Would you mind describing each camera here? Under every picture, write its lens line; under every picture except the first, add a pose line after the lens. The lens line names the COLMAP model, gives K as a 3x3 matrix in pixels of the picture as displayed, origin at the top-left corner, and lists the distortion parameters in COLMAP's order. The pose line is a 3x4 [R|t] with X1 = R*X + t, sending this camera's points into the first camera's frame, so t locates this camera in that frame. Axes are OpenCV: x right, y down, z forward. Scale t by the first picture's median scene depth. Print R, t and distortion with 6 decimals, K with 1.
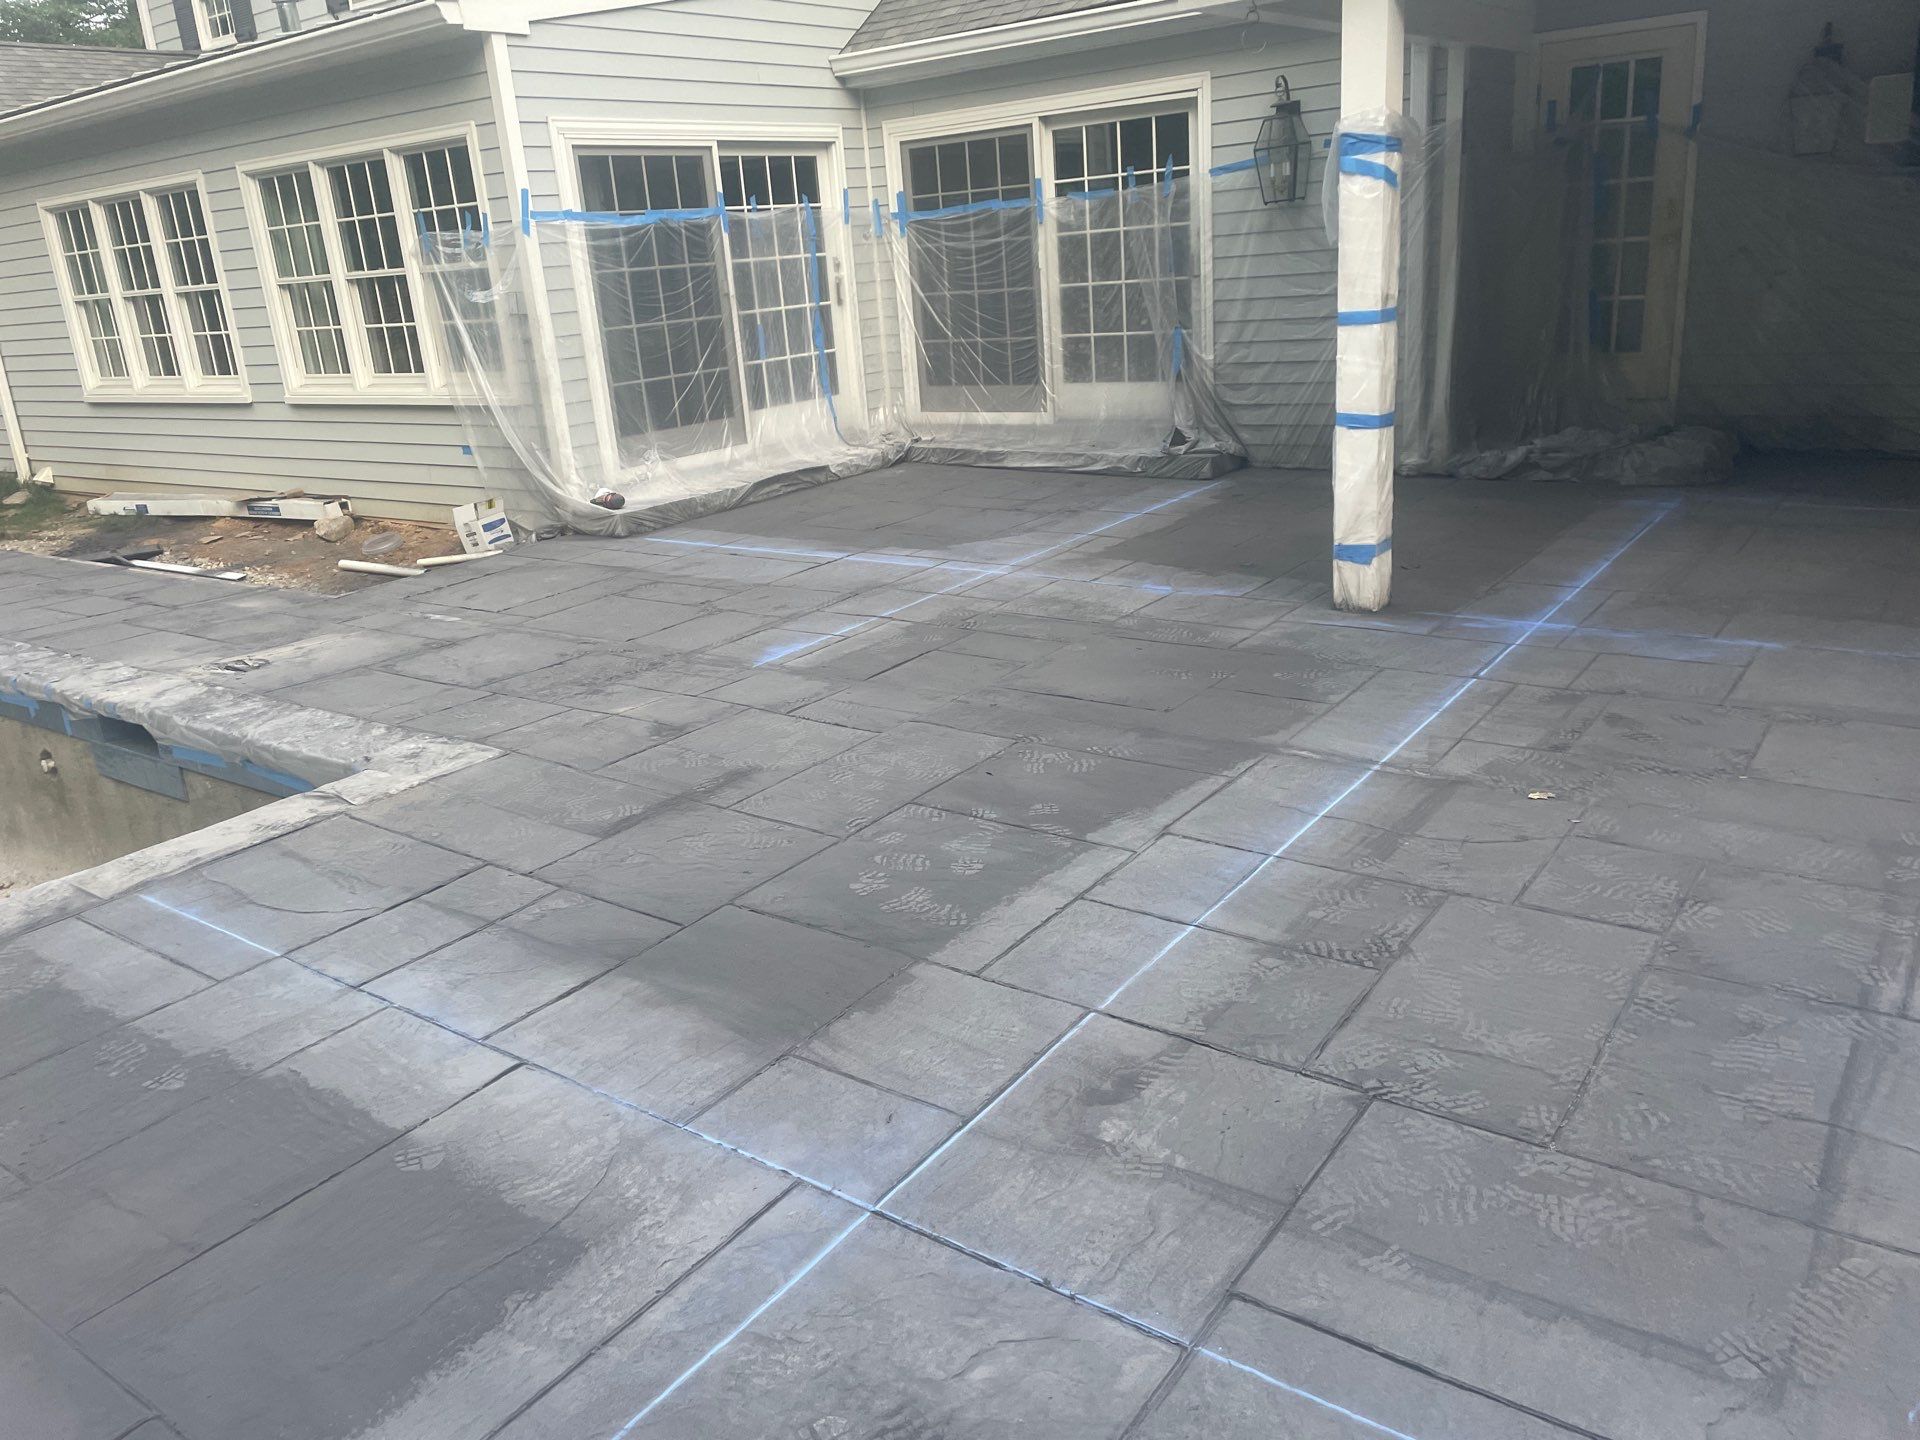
lens RADIAL K [[1439.2, 0, 953.6], [0, 1439.2, 711.8], [0, 0, 1]] dist [0.050491, -0.062328]
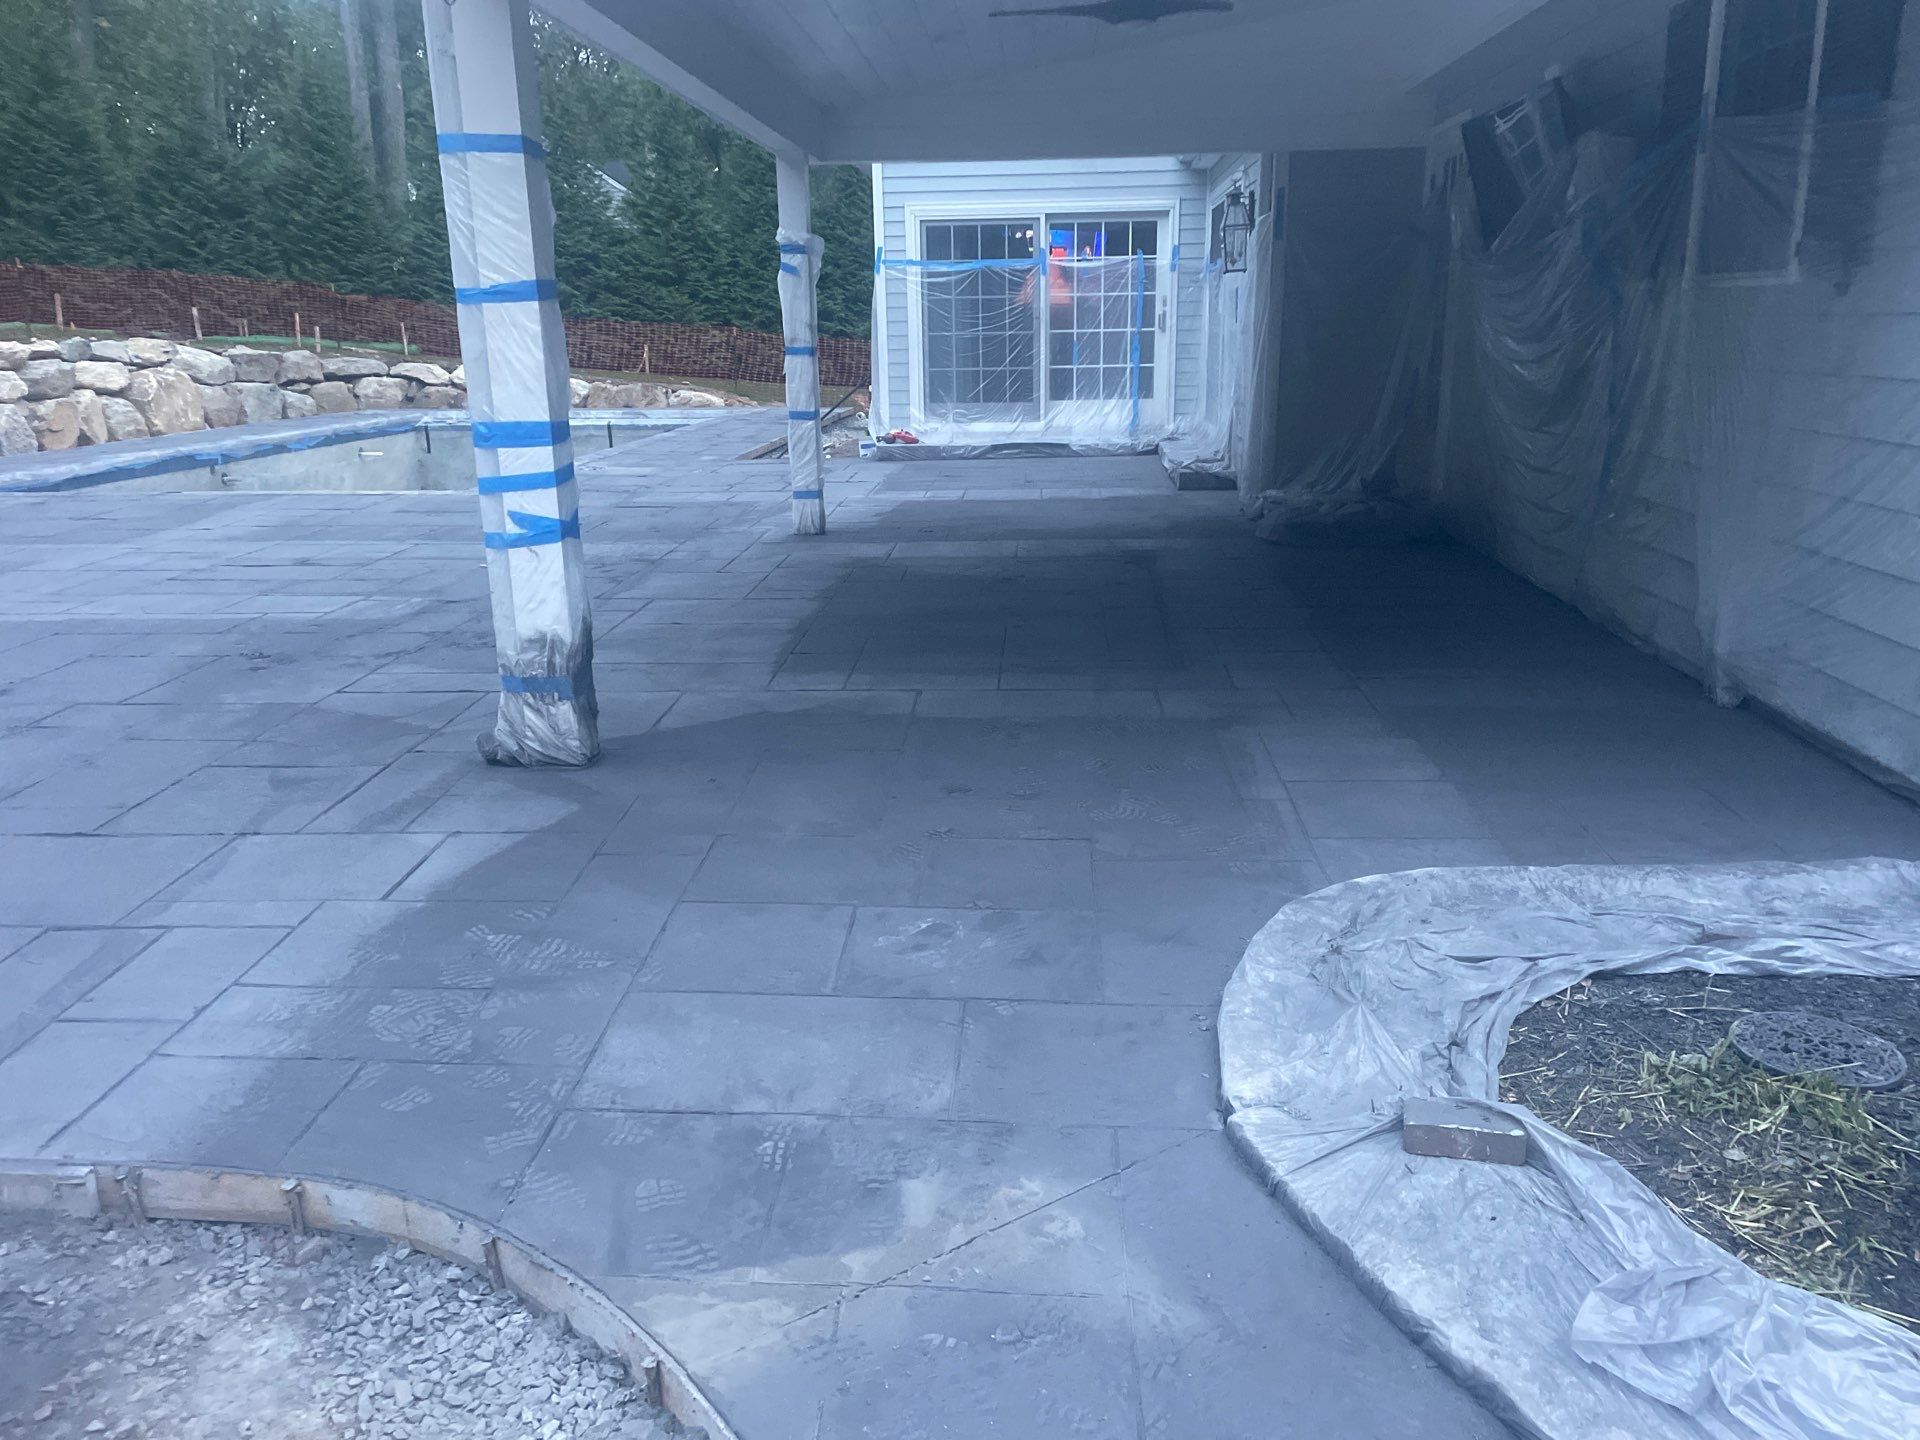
lens RADIAL K [[1439.2, 0, 961.5], [0, 1439.2, 718.6], [0, 0, 1]] dist [0.050491, -0.062328]
pose [[0.565615, 0.297201, -0.769253, 1.043228], [-0.277985, 0.946921, 0.161447, -0.119464], [0.776404, 0.122524, 0.618210, 0.087182]]
